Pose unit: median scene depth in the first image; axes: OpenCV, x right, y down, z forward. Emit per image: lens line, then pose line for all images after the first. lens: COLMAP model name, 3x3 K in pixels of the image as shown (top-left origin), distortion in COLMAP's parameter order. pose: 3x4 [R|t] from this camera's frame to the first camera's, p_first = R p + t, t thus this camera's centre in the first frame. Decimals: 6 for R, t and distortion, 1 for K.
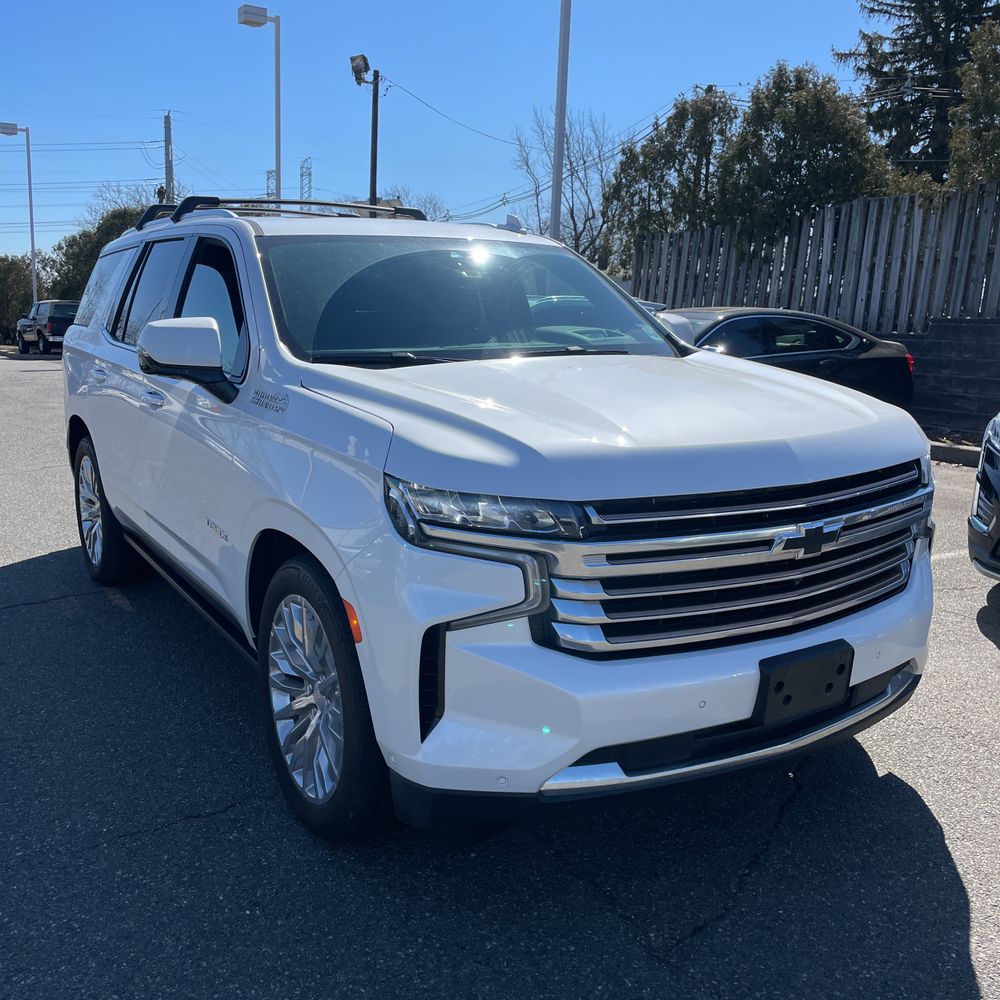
lens RADIAL K [[1015.7, 0, 517.8], [0, 1015.7, 501.8], [0, 0, 1]] dist [0.078621, -0.107991]
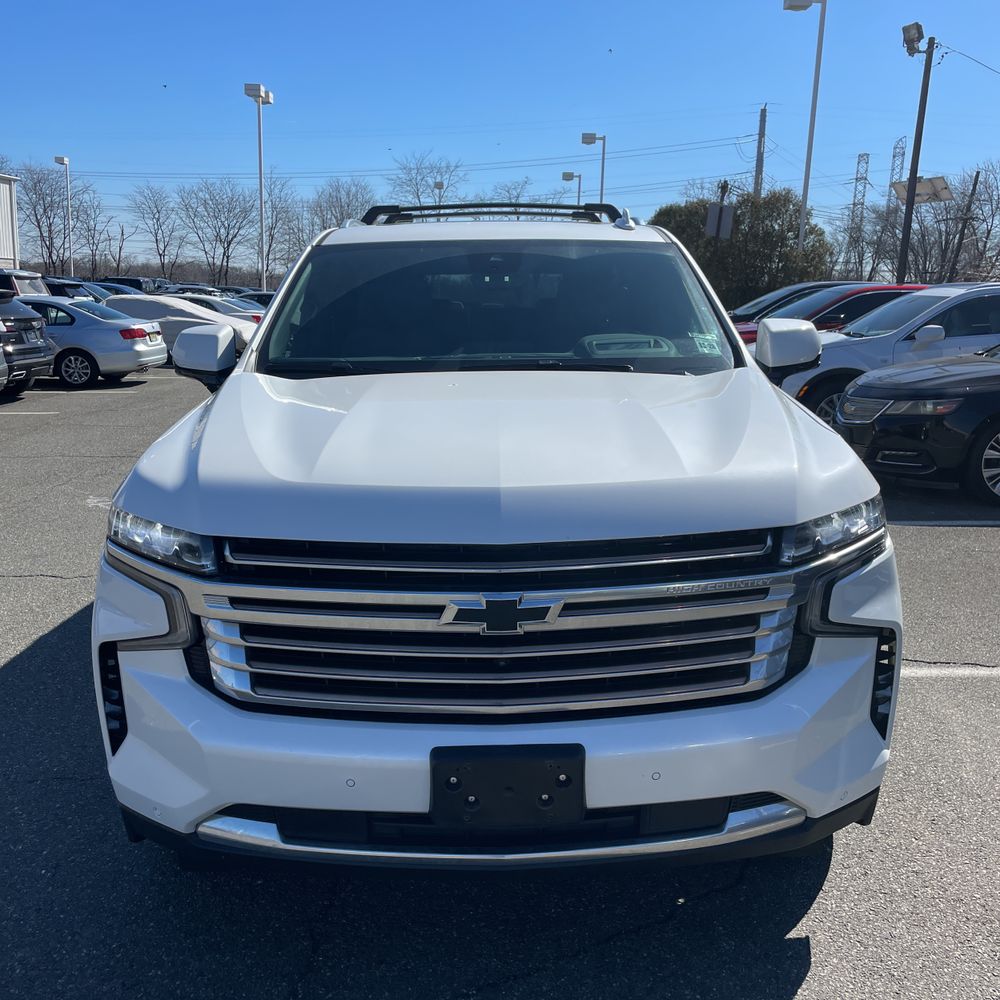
lens RADIAL K [[1015.7, 0, 517.8], [0, 1015.7, 501.8], [0, 0, 1]] dist [0.078621, -0.107991]
pose [[0.852062, 0.095177, -0.514715, 0.541833], [-0.089528, 0.995339, 0.035845, -0.062790], [0.515727, 0.015539, 0.856612, 0.239817]]
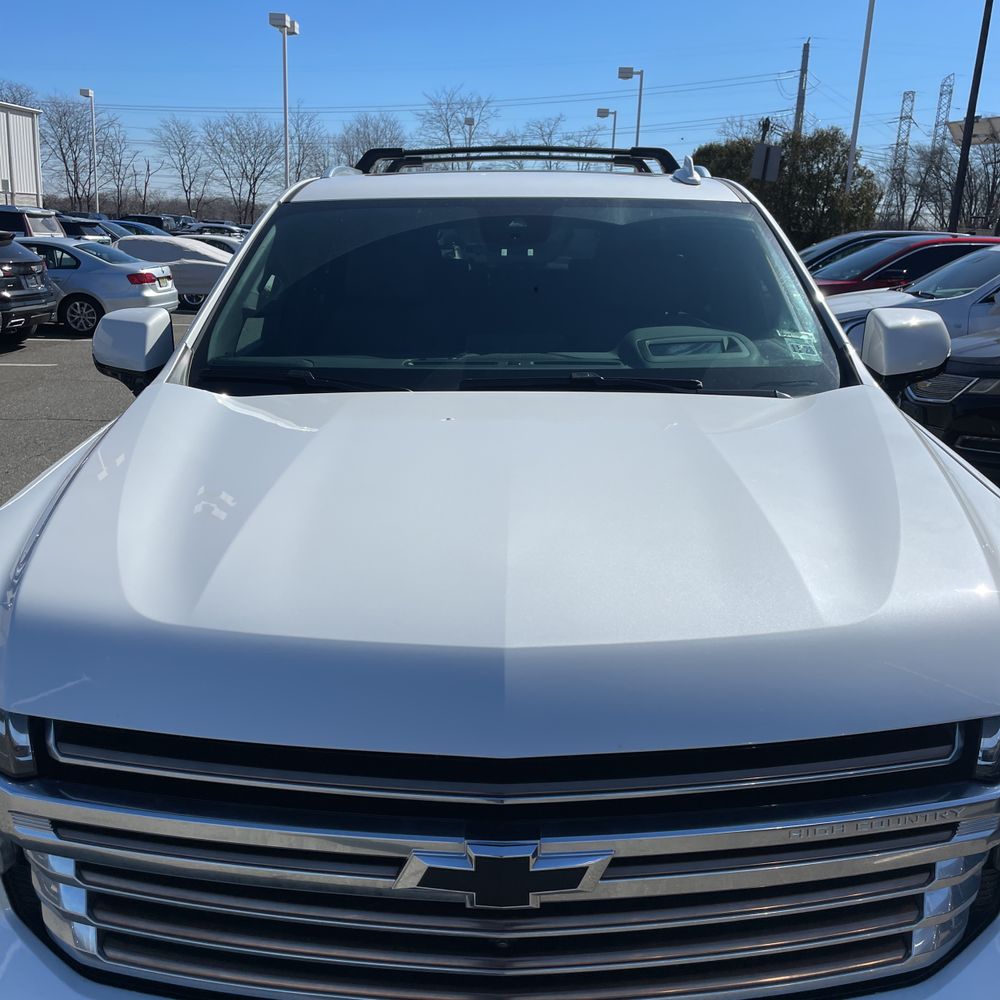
lens RADIAL K [[1013.8, 0, 514.4], [0, 1013.8, 489.5], [0, 0, 1]] dist [0.081477, -0.111301]
pose [[0.834586, 0.133752, -0.534394, 0.398621], [-0.105410, 0.990926, 0.083394, -0.137870], [0.540699, -0.013269, 0.841111, 0.467510]]
